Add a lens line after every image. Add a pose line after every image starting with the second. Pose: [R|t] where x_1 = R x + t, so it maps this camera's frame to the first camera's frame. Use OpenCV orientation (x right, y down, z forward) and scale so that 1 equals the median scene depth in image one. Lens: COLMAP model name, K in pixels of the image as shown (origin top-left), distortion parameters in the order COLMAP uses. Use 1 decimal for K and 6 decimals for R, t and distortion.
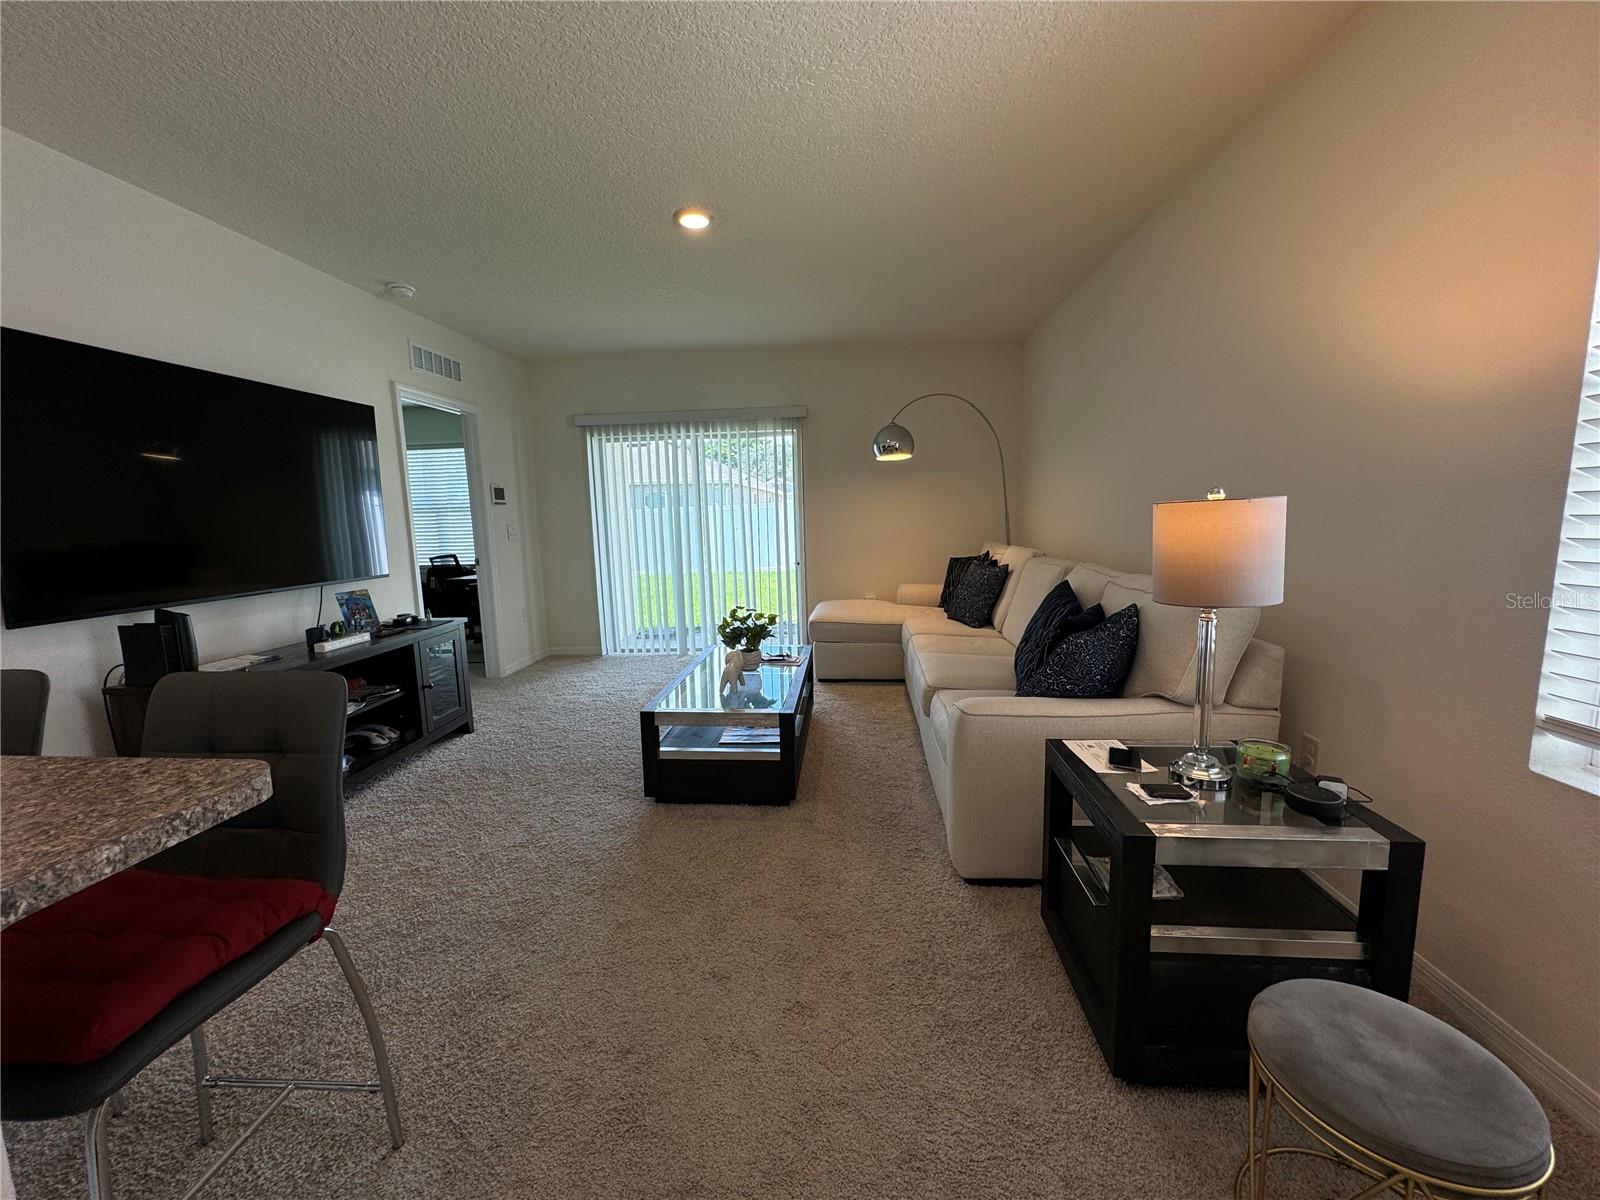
lens RADIAL K [[637.6, 0, 800.6], [0, 637.6, 598.9], [0, 0, 1]] dist [-0.001931, 0.000155]
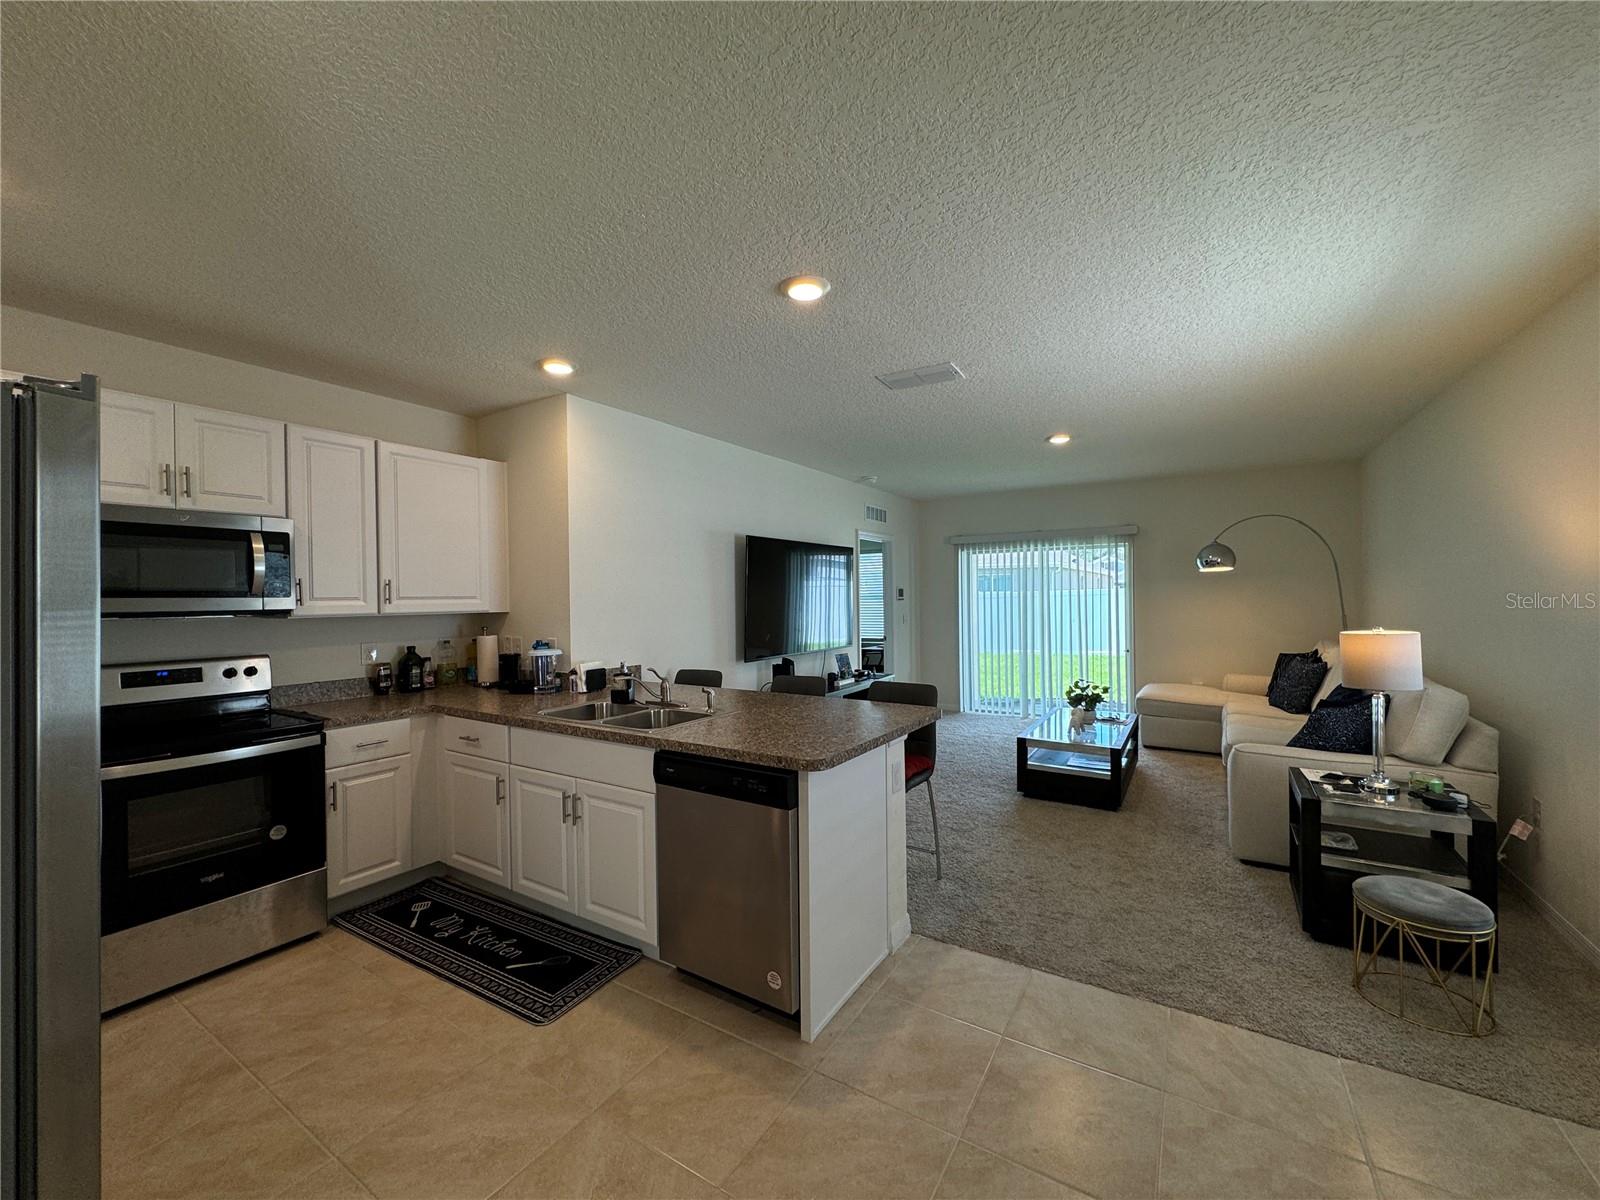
lens RADIAL K [[641.6, 0, 800.0], [0, 641.6, 600.0], [0, 0, 1]] dist [-0.000347, 0.000111]
pose [[0.886530, 0.017094, -0.462355, 0.010053], [-0.071325, 0.992421, -0.100068, 0.025083], [0.457140, 0.121691, 0.881030, -0.623474]]
